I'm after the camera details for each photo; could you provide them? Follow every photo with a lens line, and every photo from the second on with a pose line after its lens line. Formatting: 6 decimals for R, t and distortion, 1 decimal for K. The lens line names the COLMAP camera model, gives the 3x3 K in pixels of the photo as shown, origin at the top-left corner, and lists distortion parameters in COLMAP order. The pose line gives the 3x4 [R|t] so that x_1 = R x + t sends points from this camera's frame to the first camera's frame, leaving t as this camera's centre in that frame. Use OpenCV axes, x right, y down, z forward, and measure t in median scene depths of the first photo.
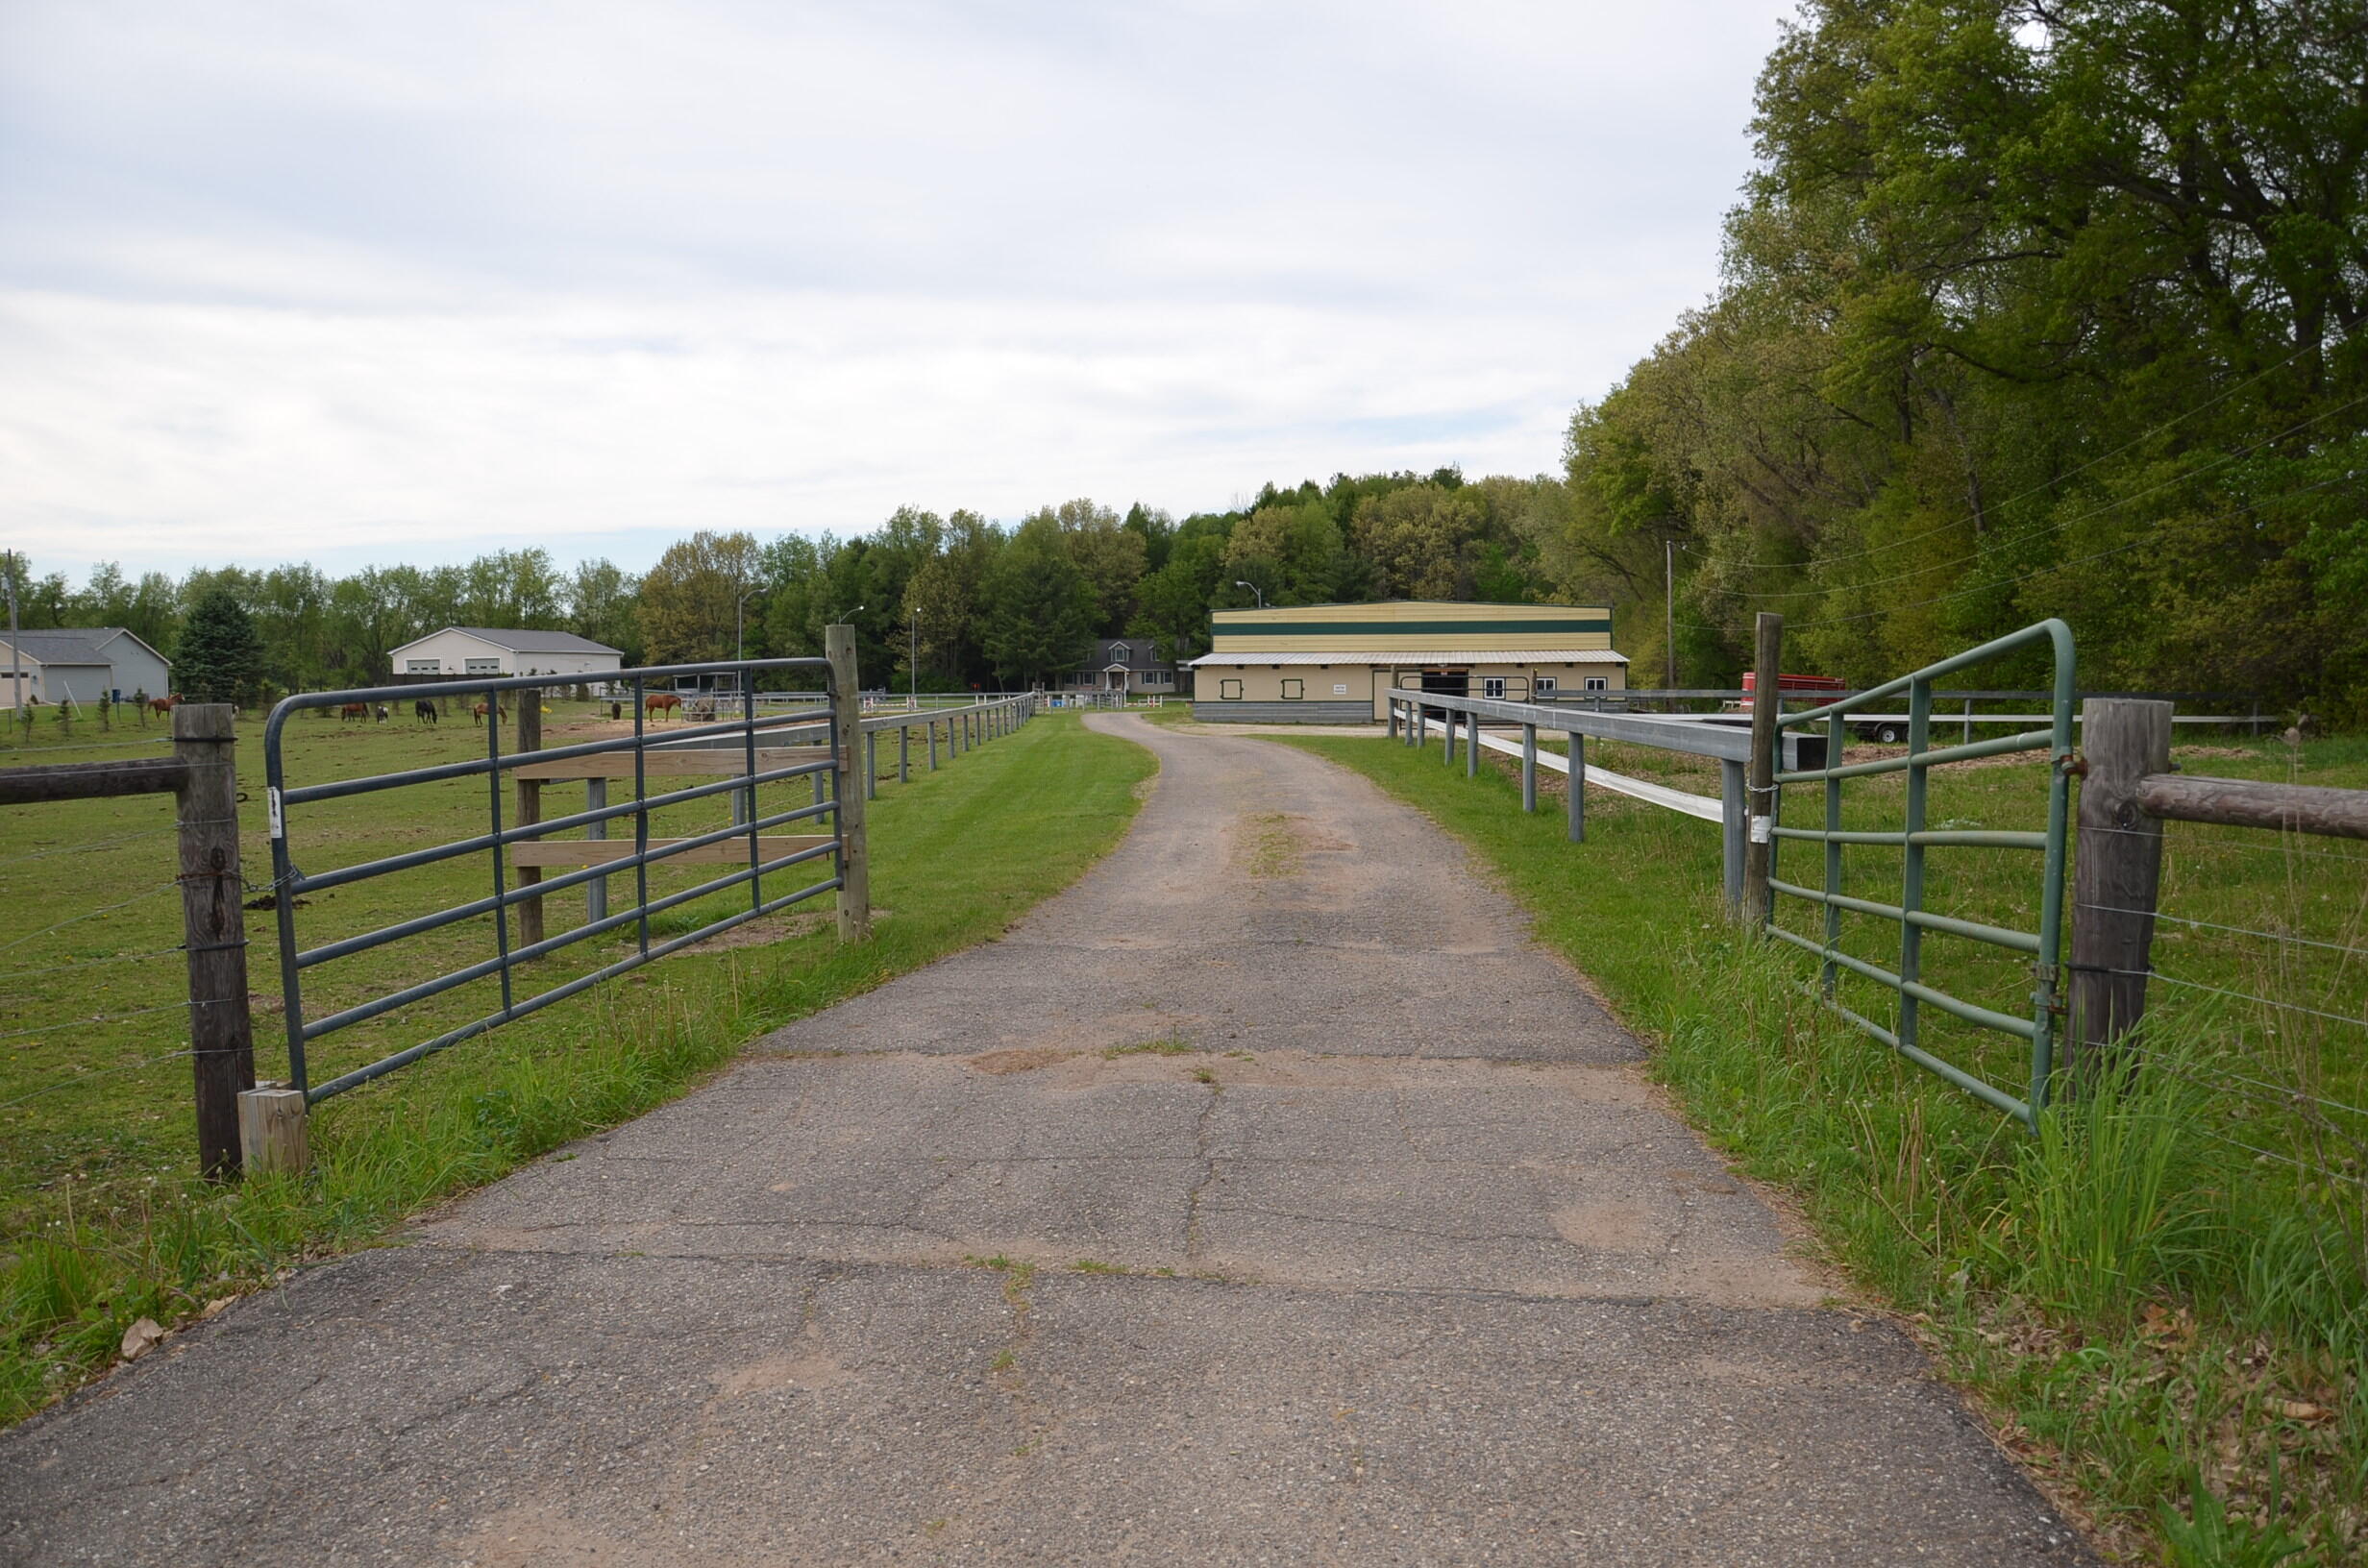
lens RADIAL K [[1878.5, 0, 1172.3], [0, 1878.5, 833.2], [0, 0, 1]] dist [-0.159431, 0.139725]
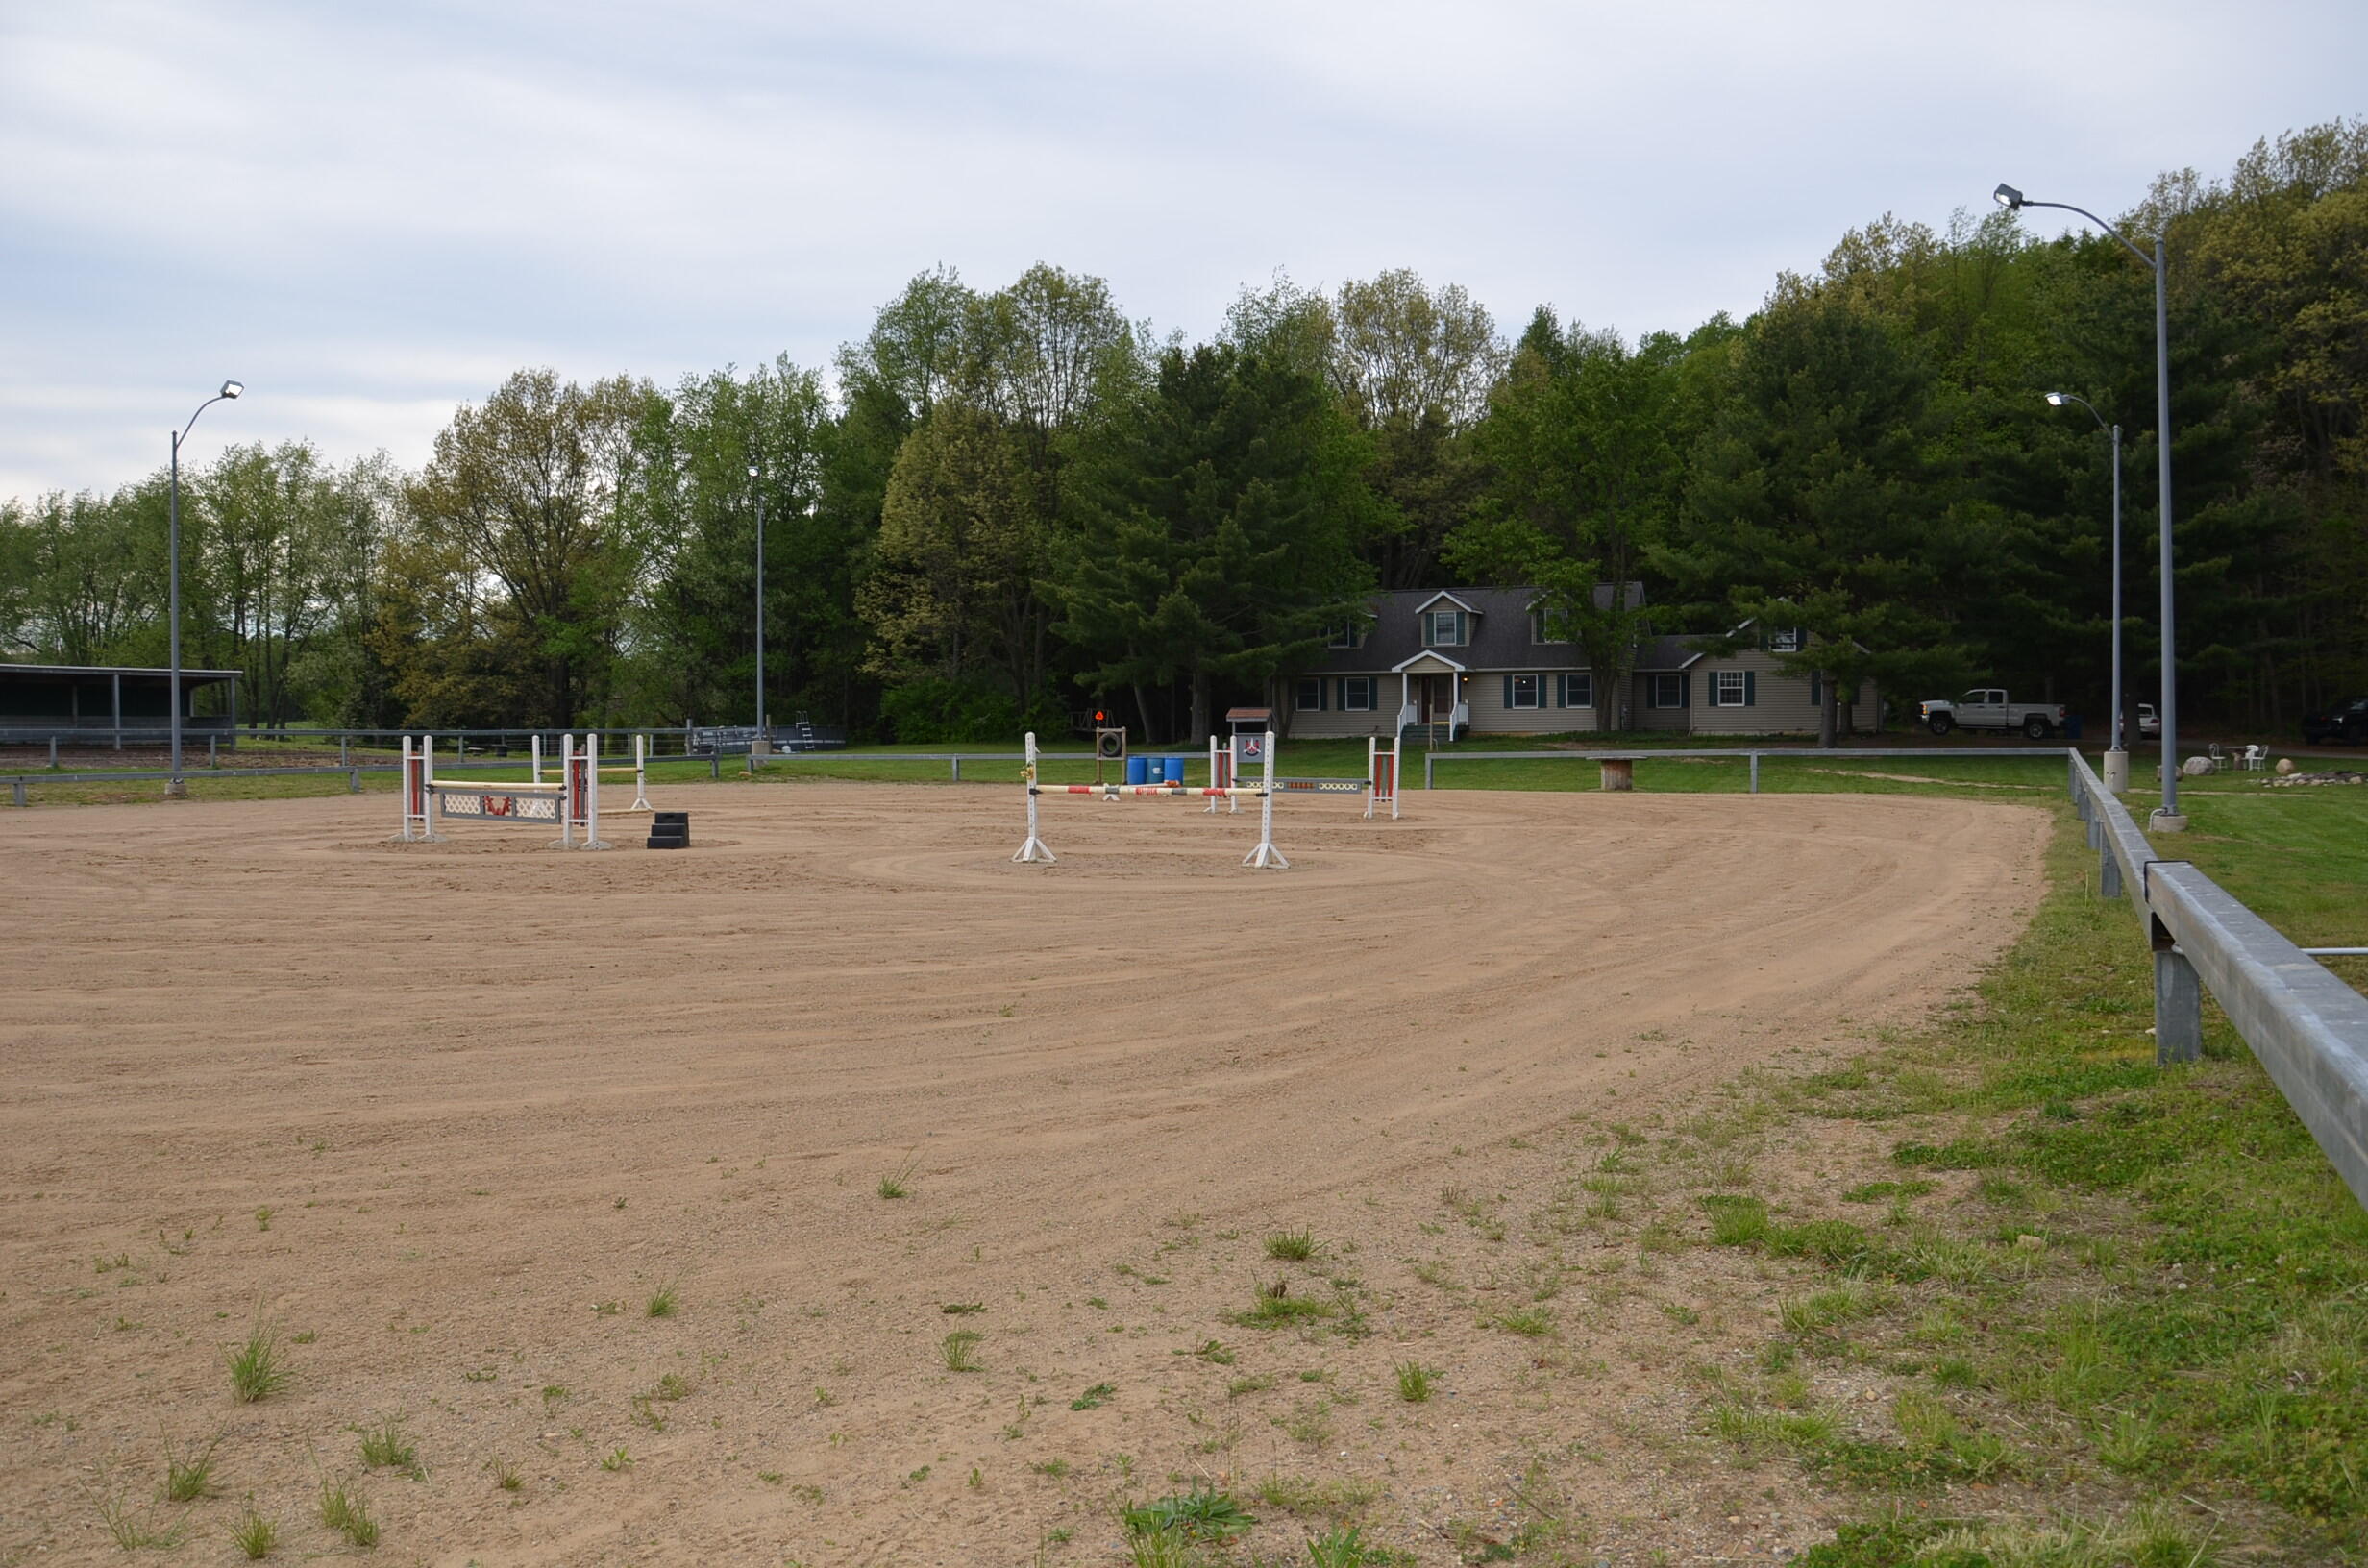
lens RADIAL K [[1878.5, 0, 1172.3], [0, 1878.5, 833.2], [0, 0, 1]] dist [-0.159431, 0.139725]
pose [[0.962369, 0.015827, -0.271285, 0.019549], [-0.023808, 0.999374, -0.026153, -0.045944], [0.270701, 0.031627, 0.962144, 0.651542]]
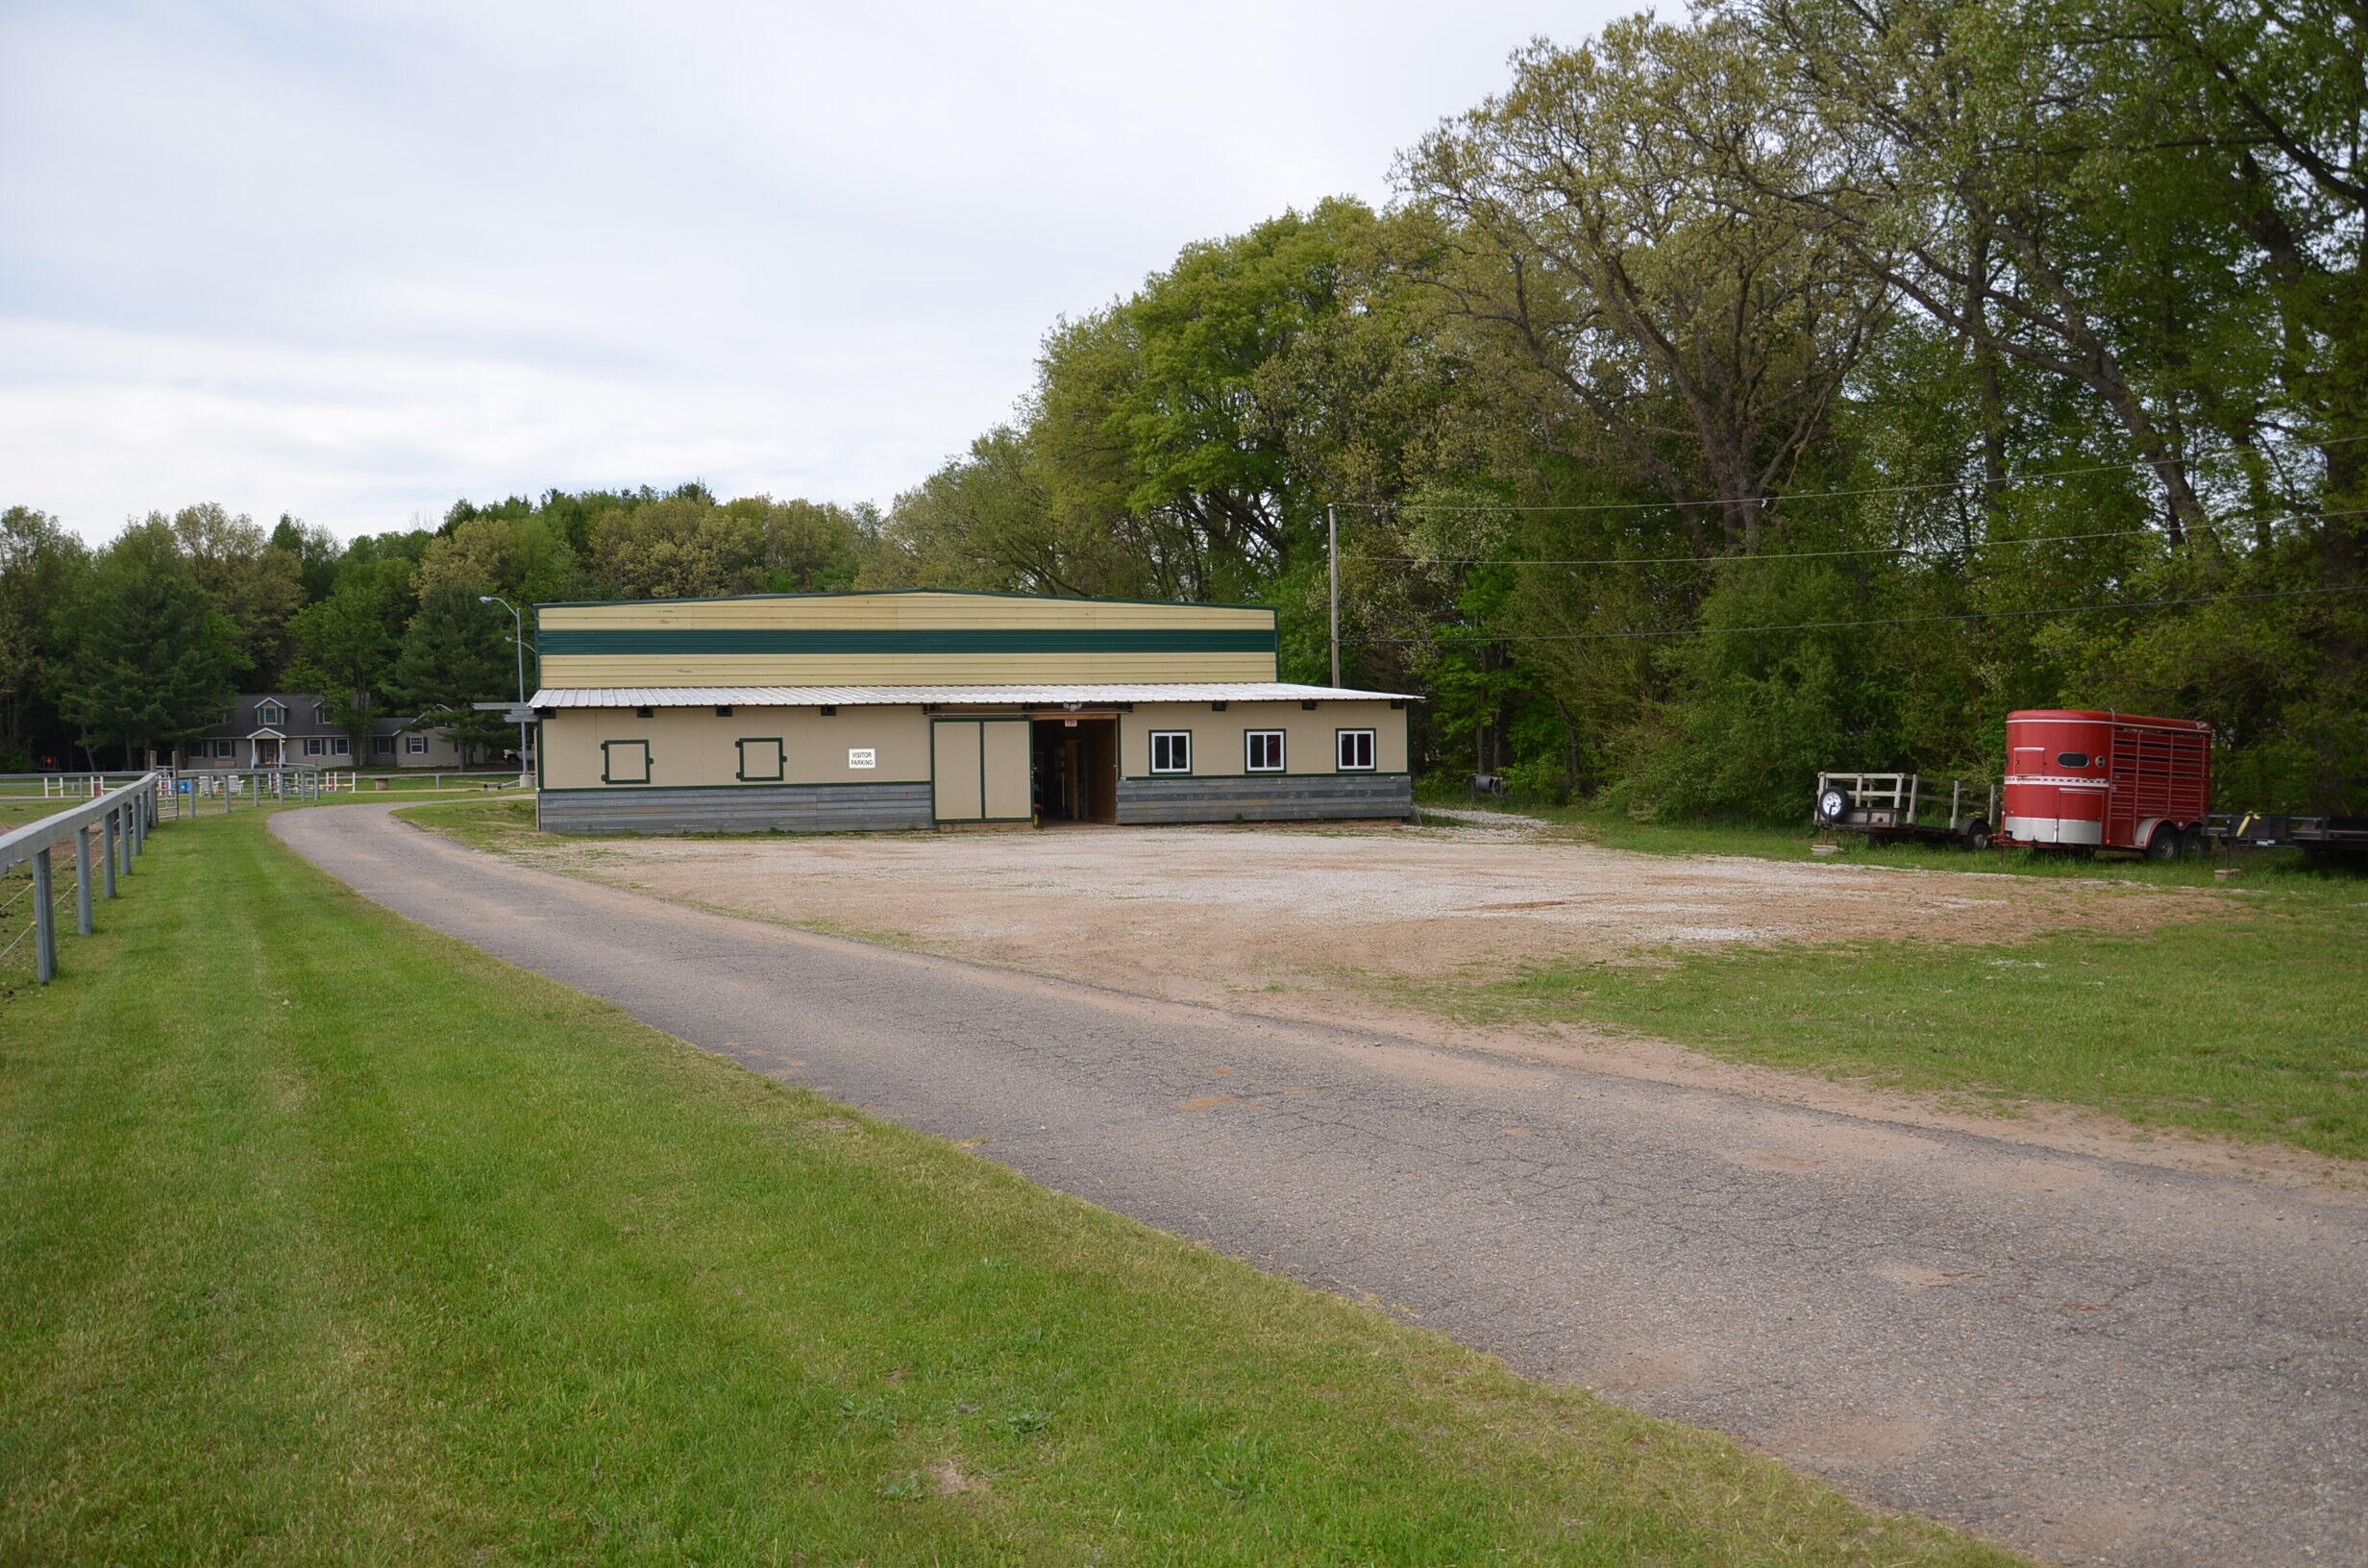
lens RADIAL K [[1878.5, 0, 1172.3], [0, 1878.5, 833.2], [0, 0, 1]] dist [-0.159431, 0.139725]
pose [[0.902086, -0.025614, 0.430795, -0.018135], [0.040950, 0.998813, -0.026363, -0.017359], [-0.429608, 0.041423, 0.902065, 0.222697]]
